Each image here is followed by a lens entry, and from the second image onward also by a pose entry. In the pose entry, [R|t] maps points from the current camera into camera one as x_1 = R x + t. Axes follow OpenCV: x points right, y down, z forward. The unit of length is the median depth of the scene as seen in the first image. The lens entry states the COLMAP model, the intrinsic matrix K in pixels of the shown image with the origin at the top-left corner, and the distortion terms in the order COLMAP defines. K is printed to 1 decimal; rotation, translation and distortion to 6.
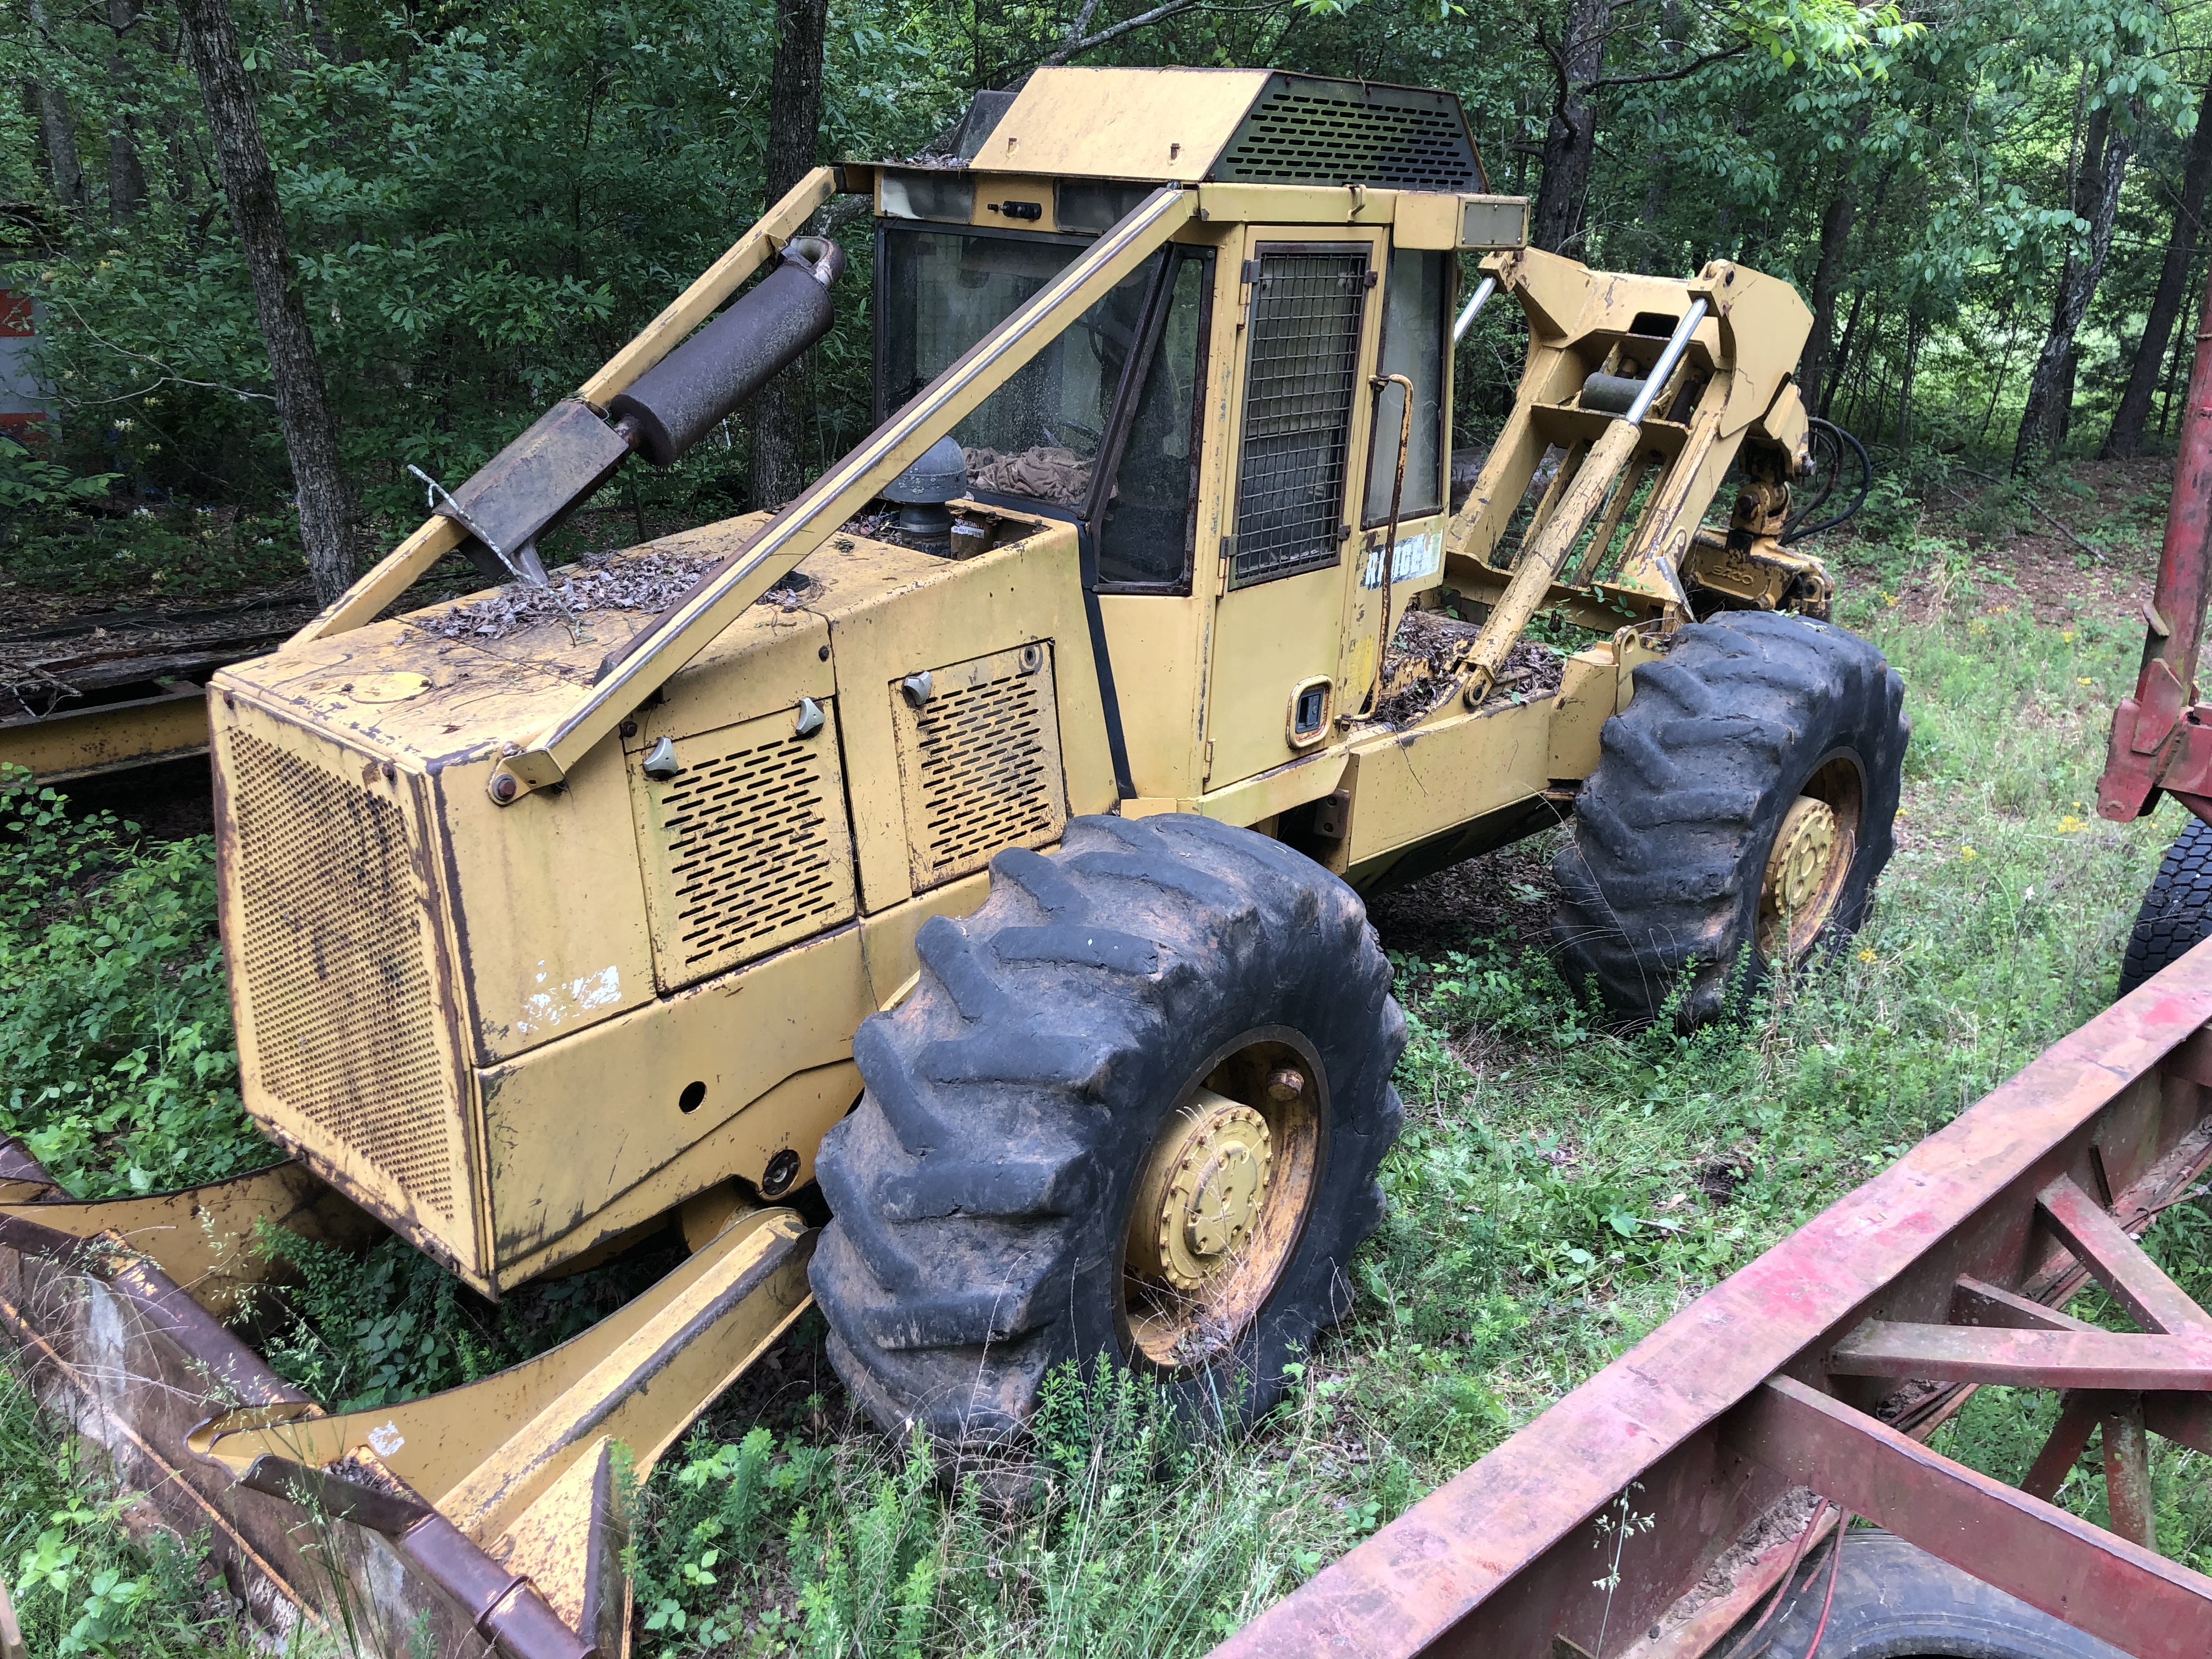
lens RADIAL K [[1711.6, 0, 1128.8], [0, 1711.6, 824.4], [0, 0, 1]] dist [0.021534, -0.002177]
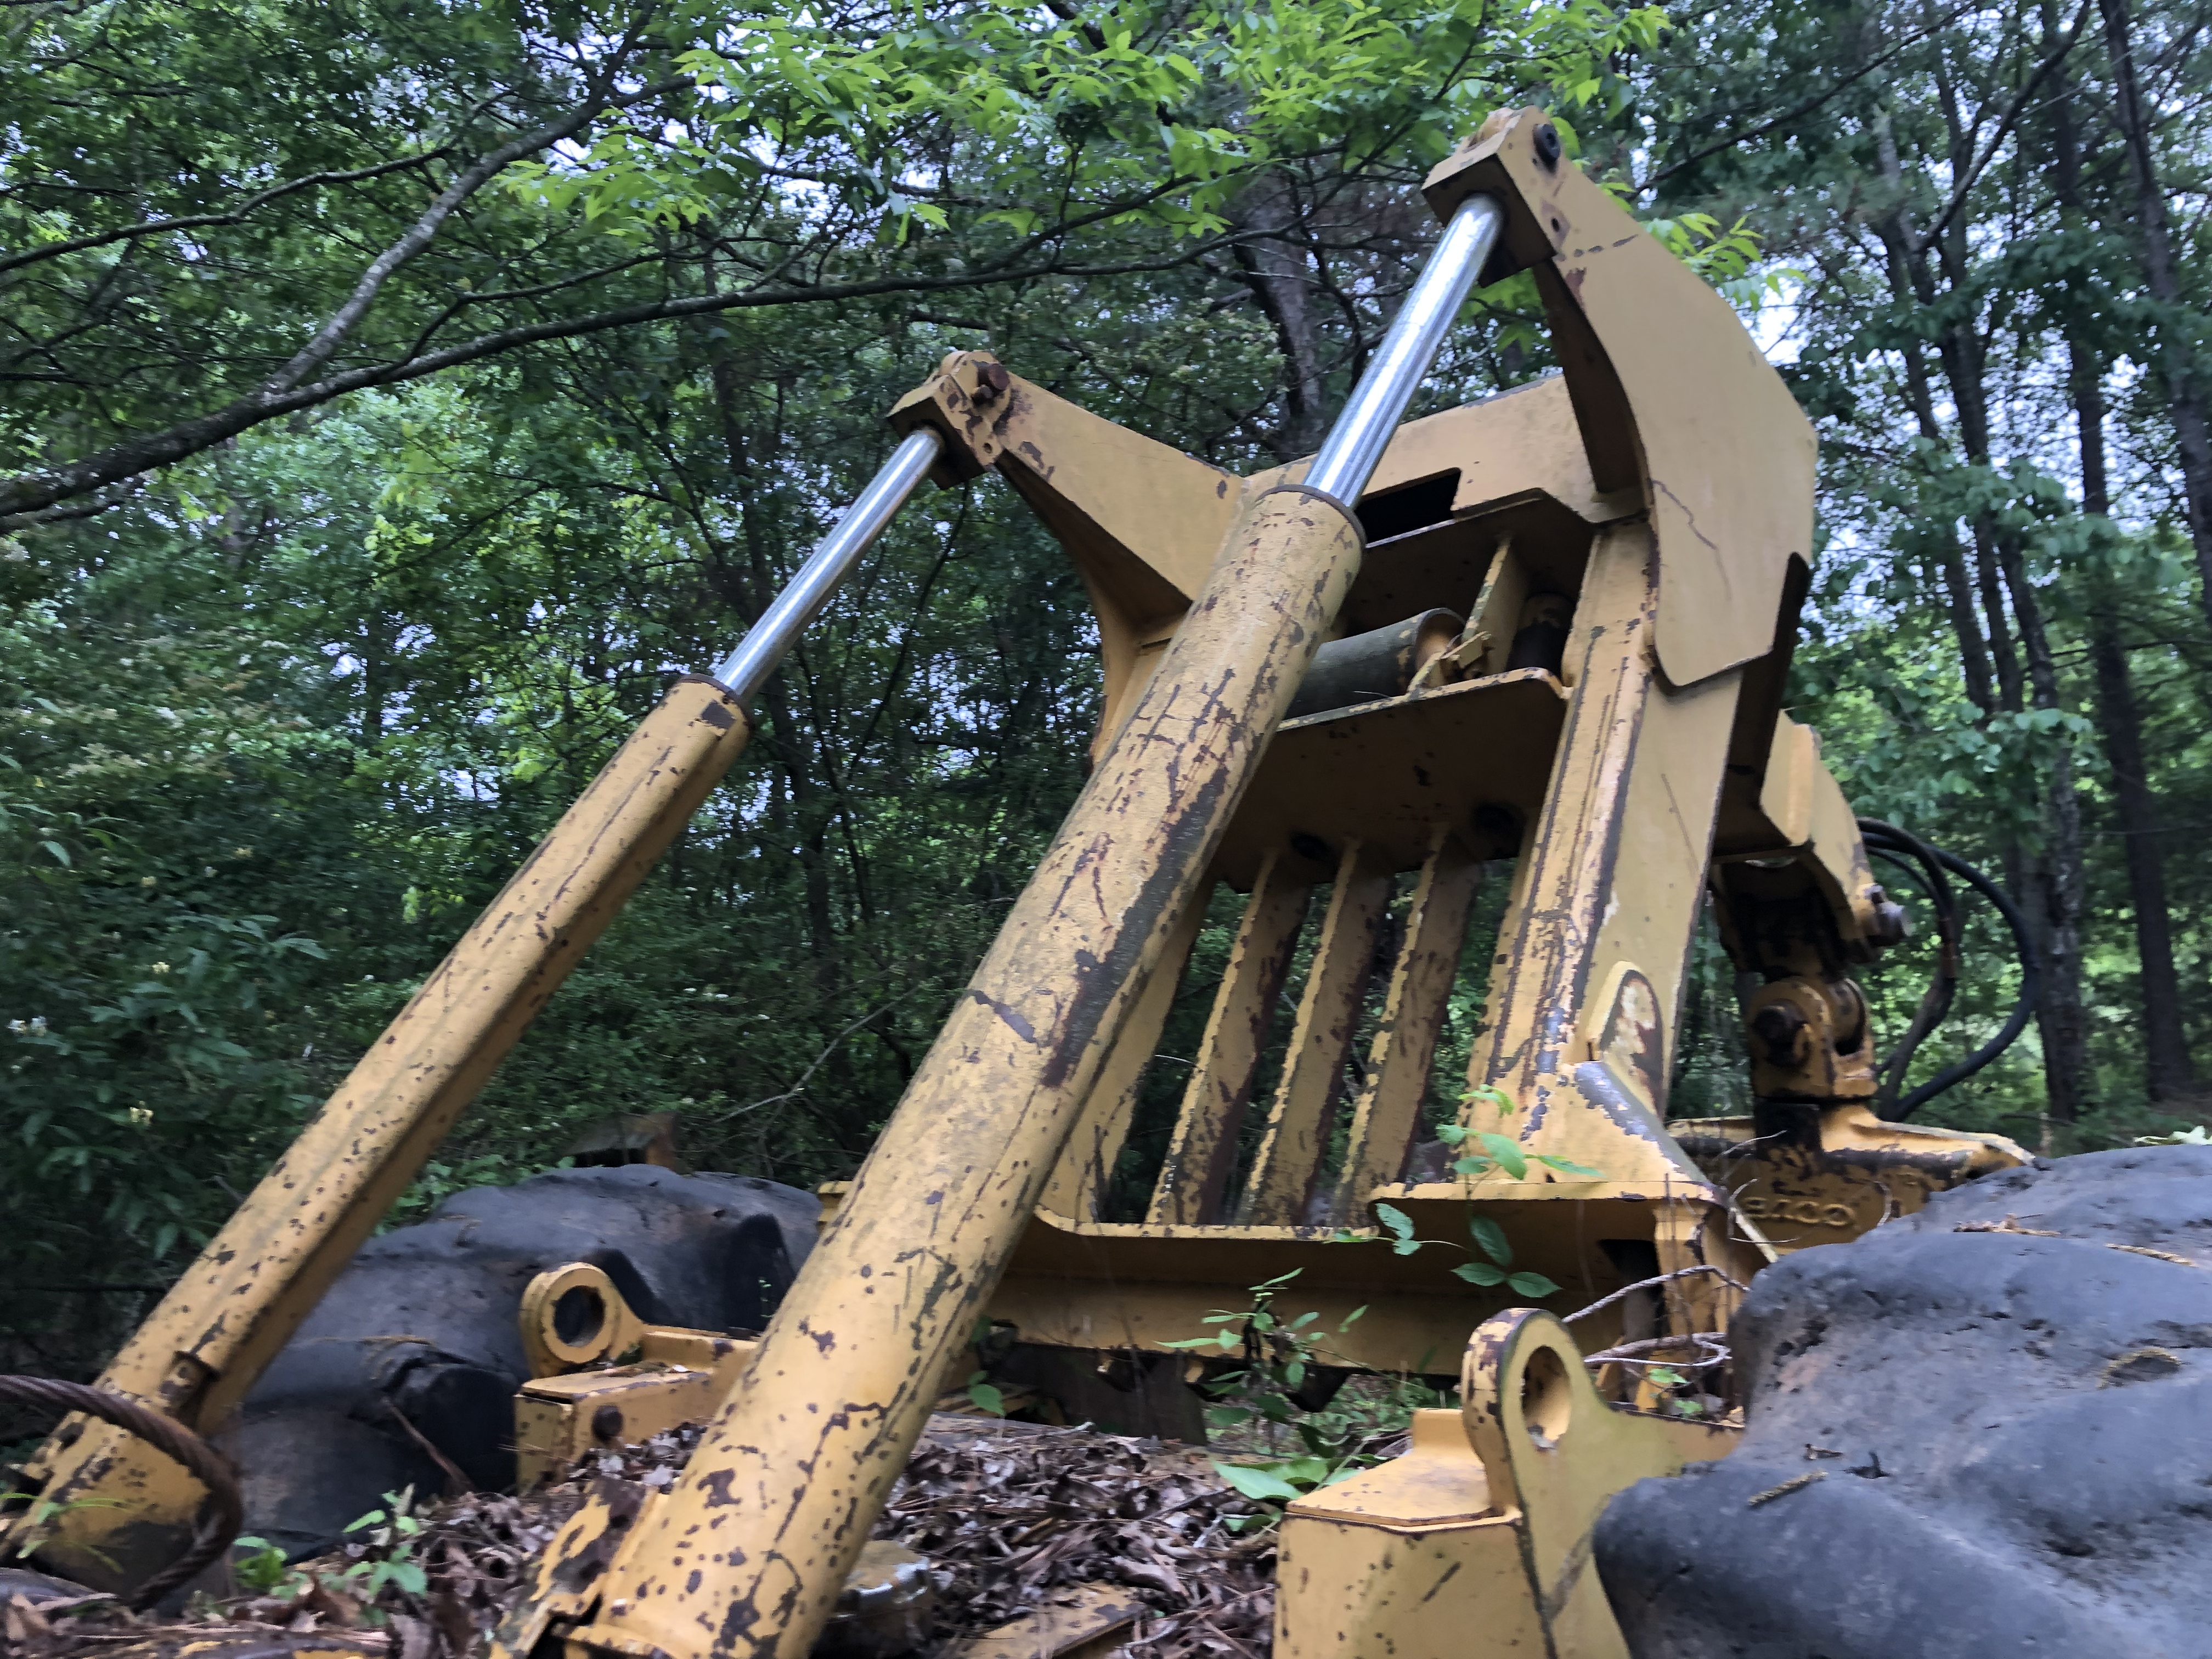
lens RADIAL K [[1779.7, 0, 1094.1], [0, 1779.7, 803.8], [0, 0, 1]] dist [0.022584, -0.009600]
pose [[0.989960, -0.127777, 0.060432, 0.351689], [0.141158, 0.871602, -0.469451, -0.111039], [0.007313, 0.473268, 0.880888, 1.164308]]
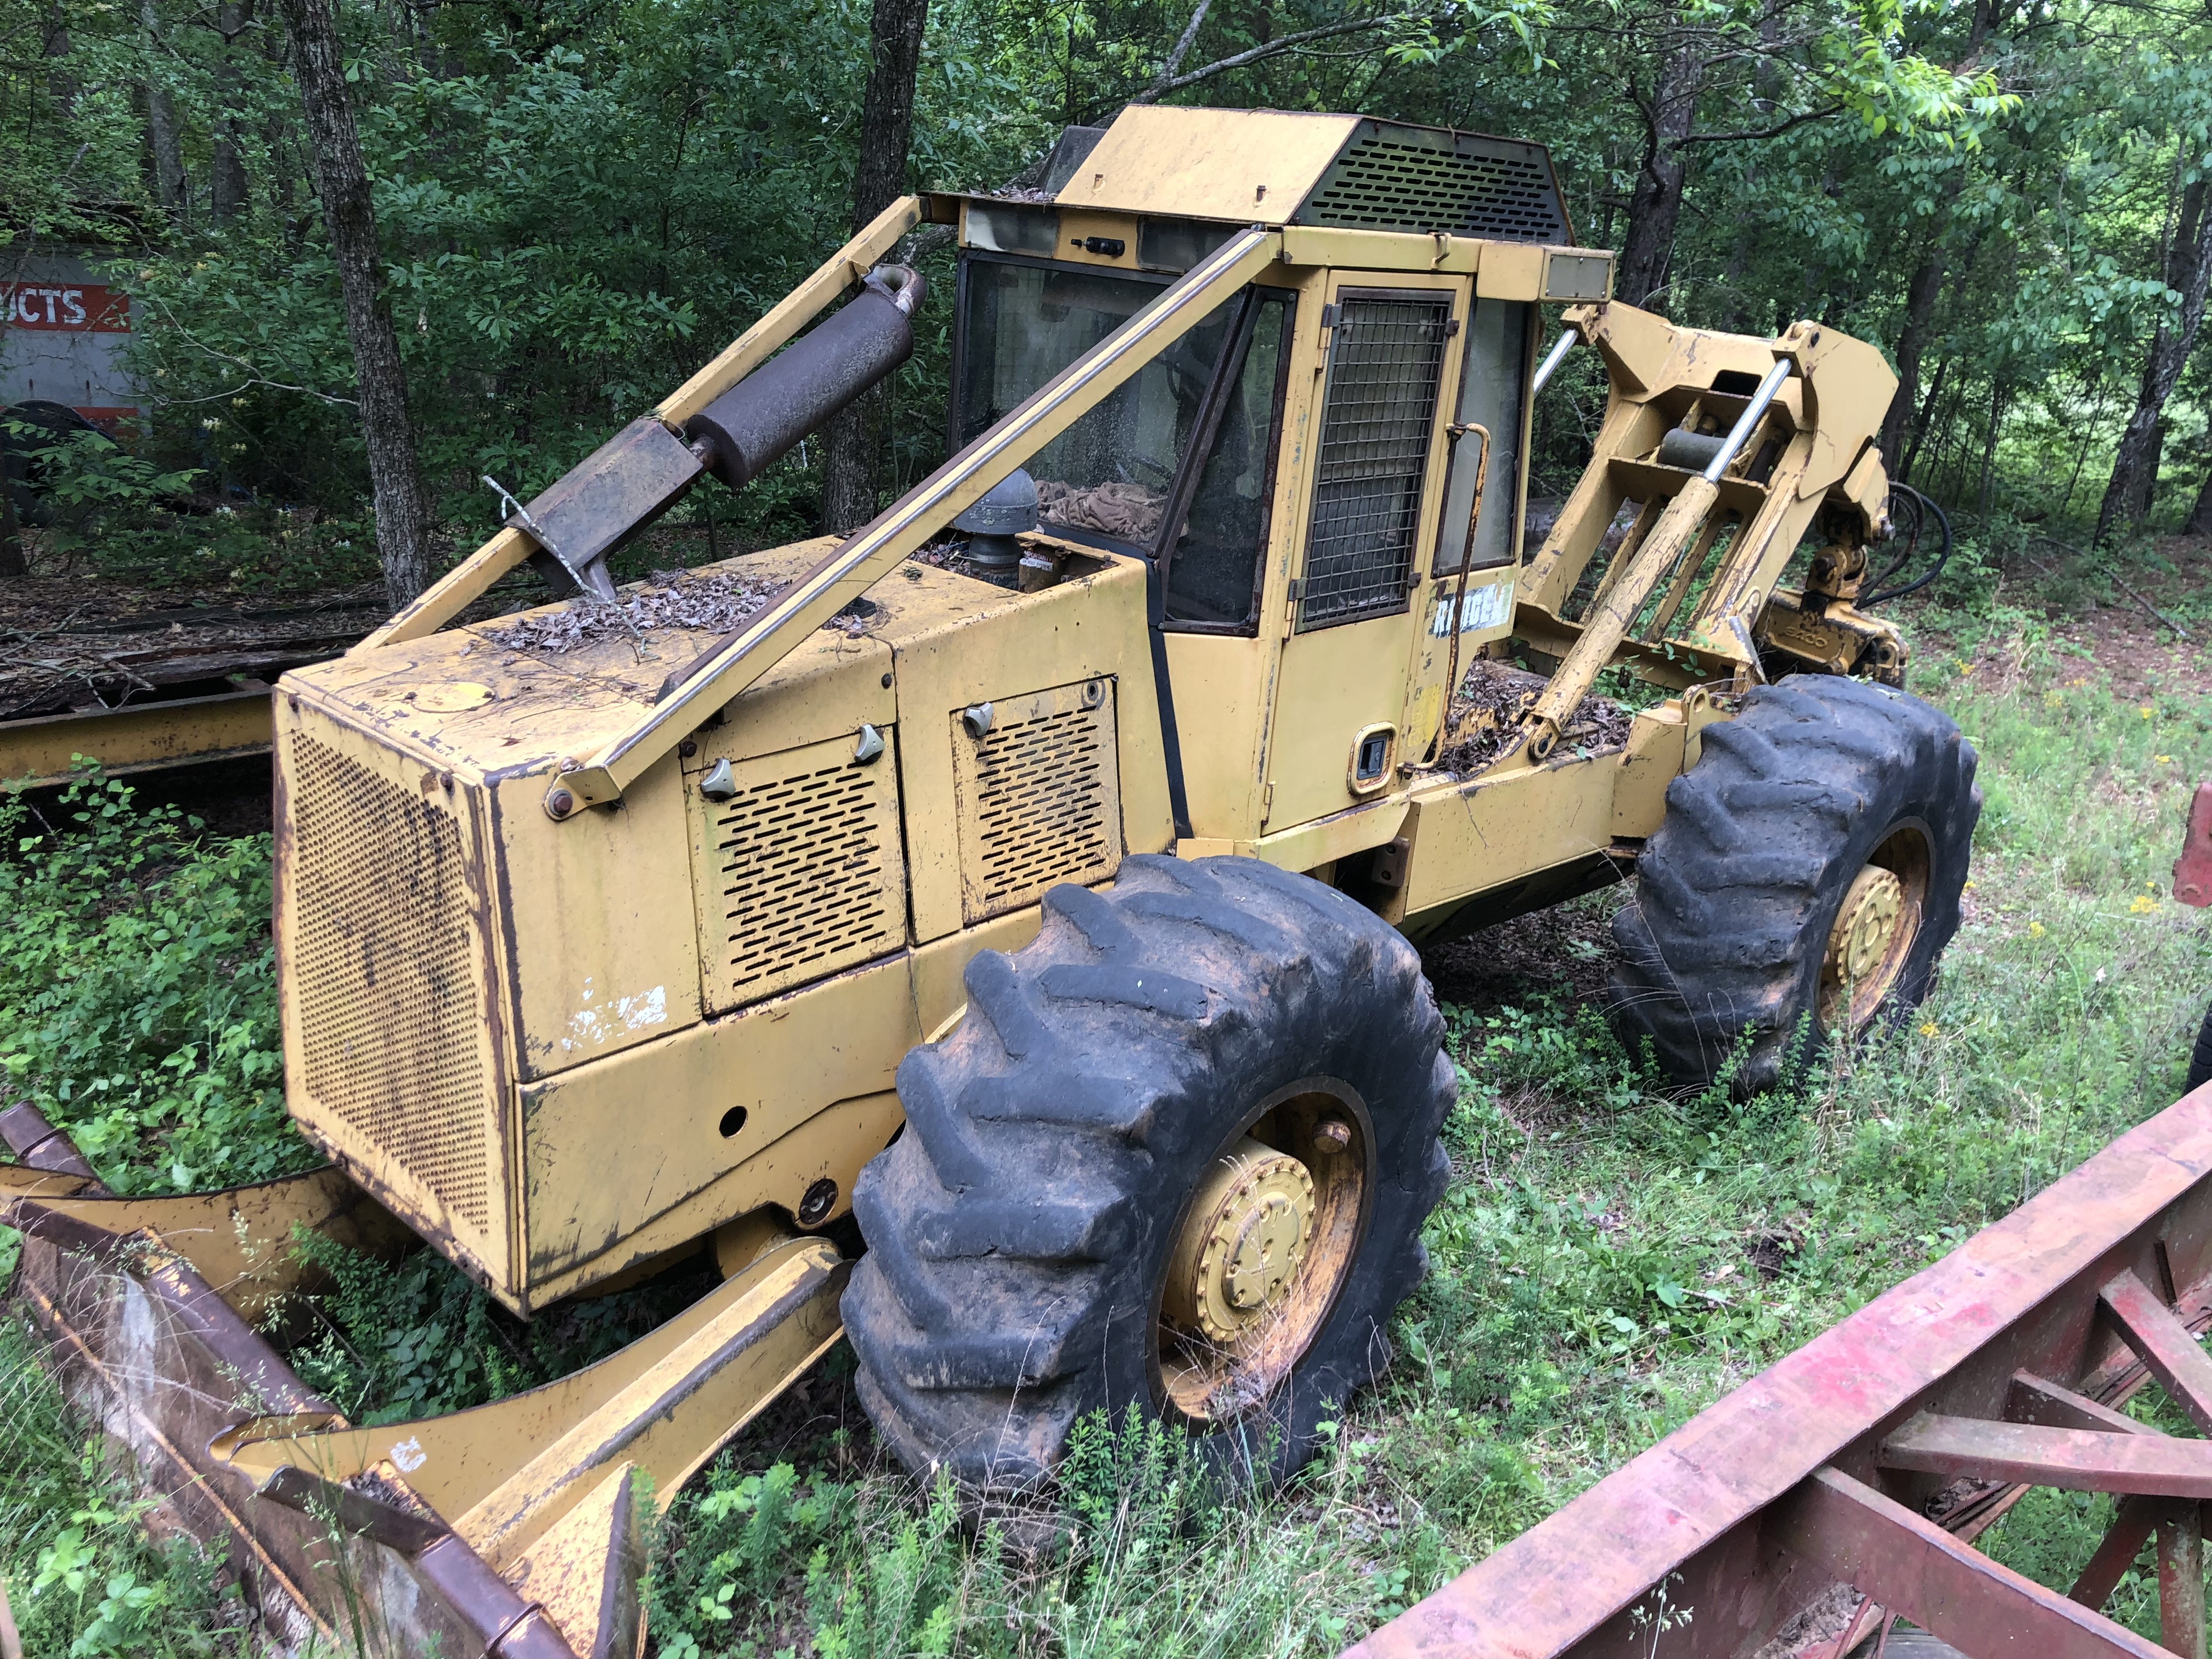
lens RADIAL K [[1709.7, 0, 1149.6], [0, 1709.7, 826.0], [0, 0, 1]] dist [0.017699, 0.003588]
pose [[0.998761, 0.044472, -0.022311, 0.000886], [-0.044846, 0.998857, -0.016550, -0.005718], [0.021549, 0.017530, 0.999614, 0.009614]]
